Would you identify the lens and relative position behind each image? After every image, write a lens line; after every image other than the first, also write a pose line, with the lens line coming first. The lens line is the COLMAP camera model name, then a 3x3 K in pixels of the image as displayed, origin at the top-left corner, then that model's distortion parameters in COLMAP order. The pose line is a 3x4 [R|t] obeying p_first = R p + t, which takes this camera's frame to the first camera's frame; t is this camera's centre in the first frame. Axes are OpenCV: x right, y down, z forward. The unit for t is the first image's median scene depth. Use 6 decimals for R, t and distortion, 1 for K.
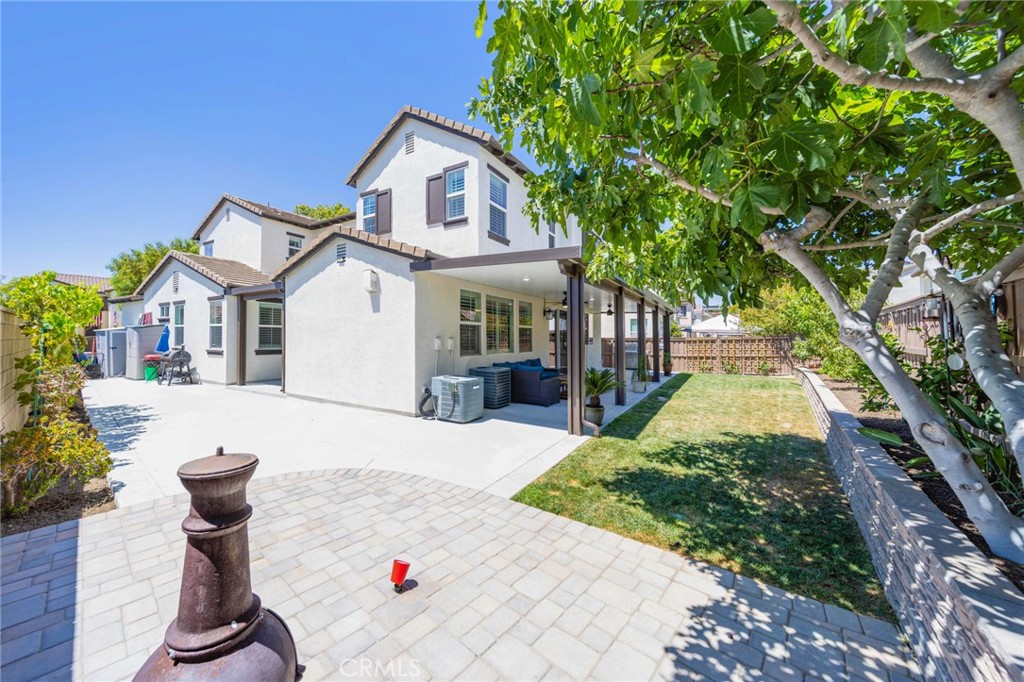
lens RADIAL K [[383.2, 0, 509.2], [0, 383.2, 322.2], [0, 0, 1]] dist [0.000097, 0.000012]
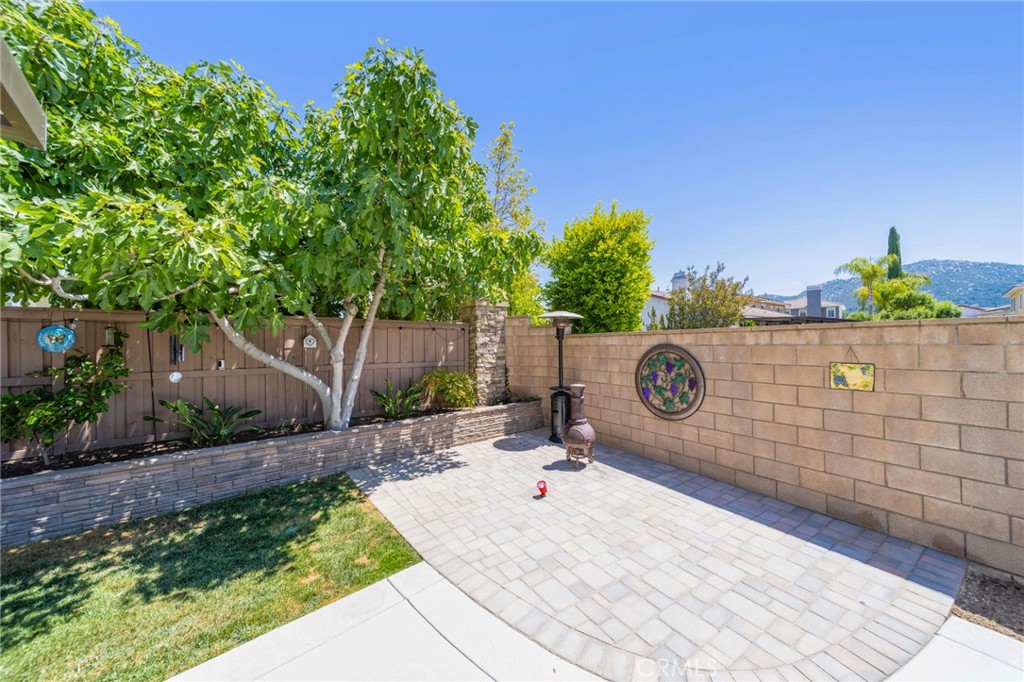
lens RADIAL K [[366.0, 0, 512.0], [0, 366.0, 341.0], [0, 0, 1]] dist [0.013857, -0.000055]
pose [[-0.954632, 0.012540, 0.297523, -0.388480], [0.001109, 0.999256, -0.038558, 0.023941], [-0.297785, -0.036479, -0.953936, 1.577774]]
